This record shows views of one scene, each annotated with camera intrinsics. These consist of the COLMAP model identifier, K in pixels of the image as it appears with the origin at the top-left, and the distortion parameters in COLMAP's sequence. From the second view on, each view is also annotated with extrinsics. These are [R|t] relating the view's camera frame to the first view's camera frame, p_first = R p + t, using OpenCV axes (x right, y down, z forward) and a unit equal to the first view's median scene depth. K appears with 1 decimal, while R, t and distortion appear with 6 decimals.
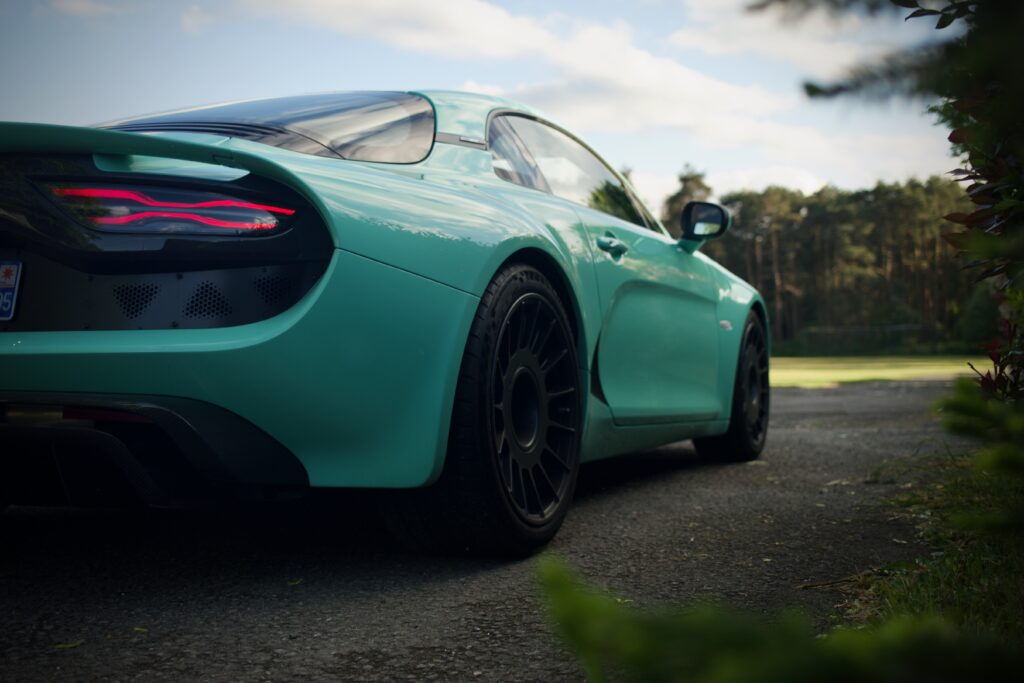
lens RADIAL K [[1036.6, 0, 511.2], [0, 1036.6, 340.8], [0, 0, 1]] dist [-0.022559, 0.000000]
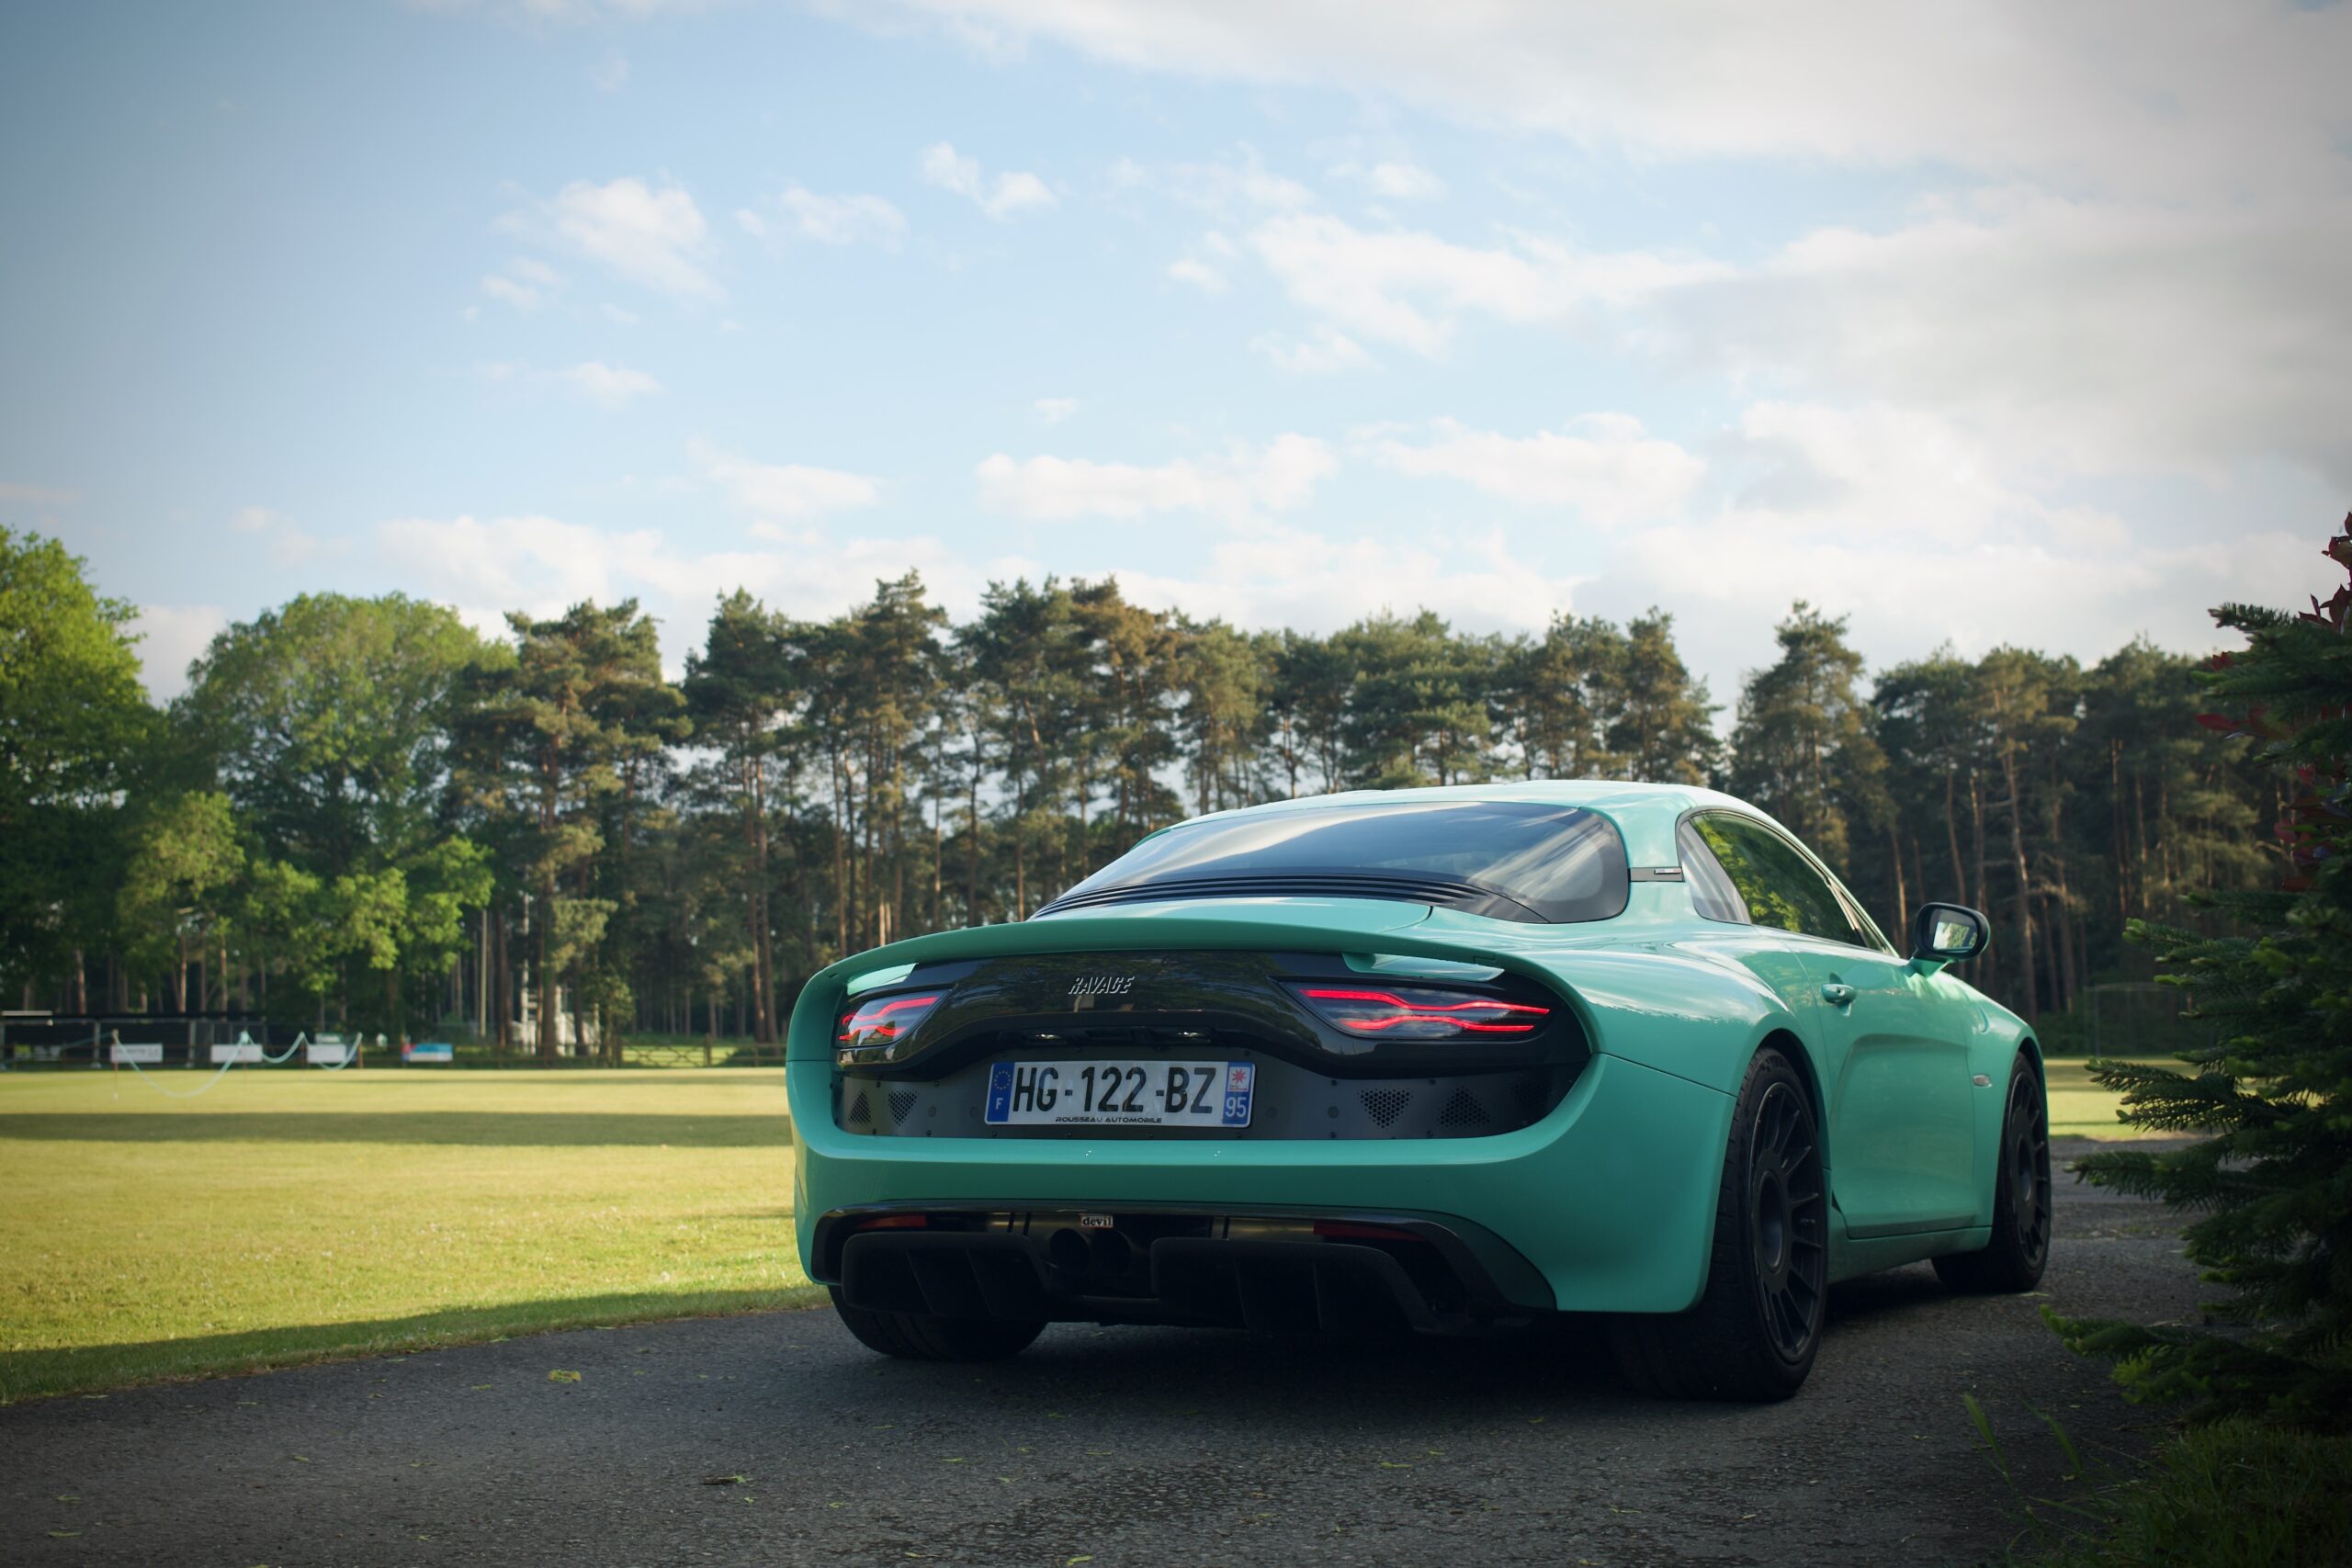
lens RADIAL K [[2380.7, 0, 1174.0], [0, 2380.7, 784.9], [0, 0, 1]] dist [-0.022559, 0.000000]
pose [[0.995777, -0.007931, -0.091467, -0.238756], [-0.000842, 0.995431, -0.095481, -0.084084], [0.091806, 0.095154, 0.991220, -0.810240]]
